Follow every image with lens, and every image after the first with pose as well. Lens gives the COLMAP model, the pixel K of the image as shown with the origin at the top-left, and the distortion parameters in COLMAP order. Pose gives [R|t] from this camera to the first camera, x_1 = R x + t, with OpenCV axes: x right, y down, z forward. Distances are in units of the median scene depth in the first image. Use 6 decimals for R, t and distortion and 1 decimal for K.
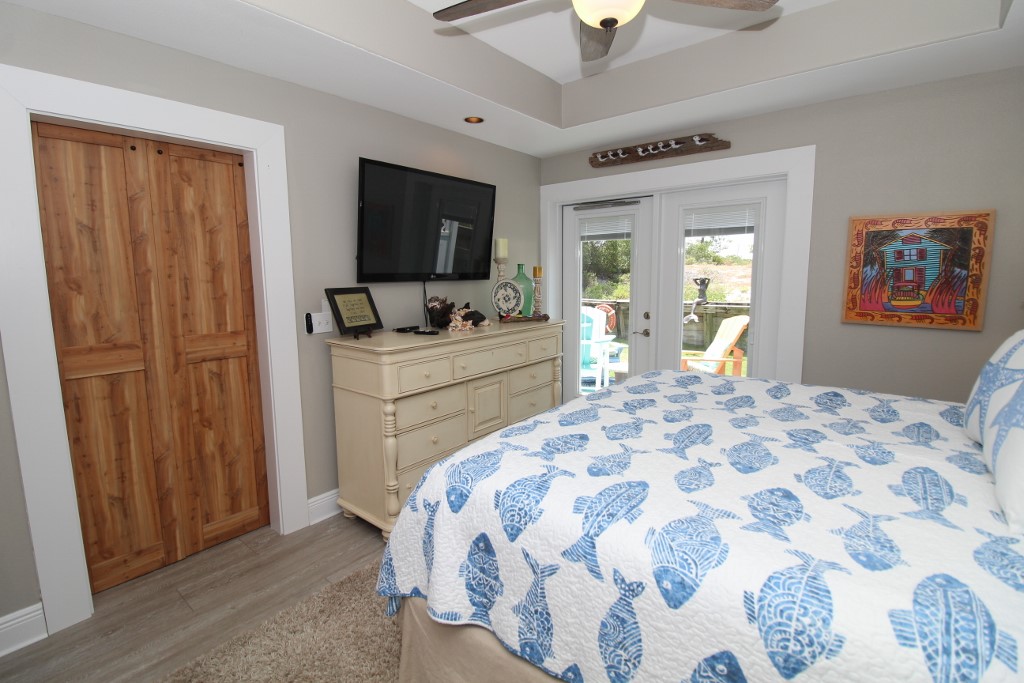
lens RADIAL K [[471.6, 0, 503.8], [0, 471.6, 331.8], [0, 0, 1]] dist [-0.002845, -0.011419]
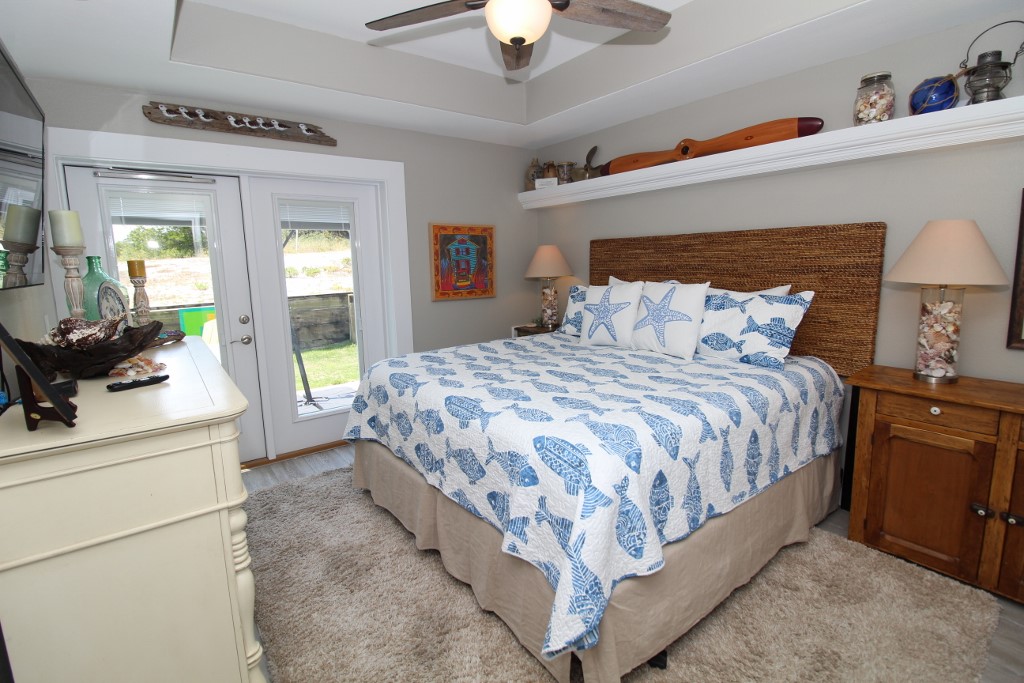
lens RADIAL K [[471.6, 0, 509.0], [0, 471.6, 337.4], [0, 0, 1]] dist [-0.002845, -0.011419]
pose [[0.222997, -0.153250, 0.962698, -0.573140], [0.144557, 0.981845, 0.122813, -0.053086], [-0.964041, 0.111777, 0.241102, 0.480253]]
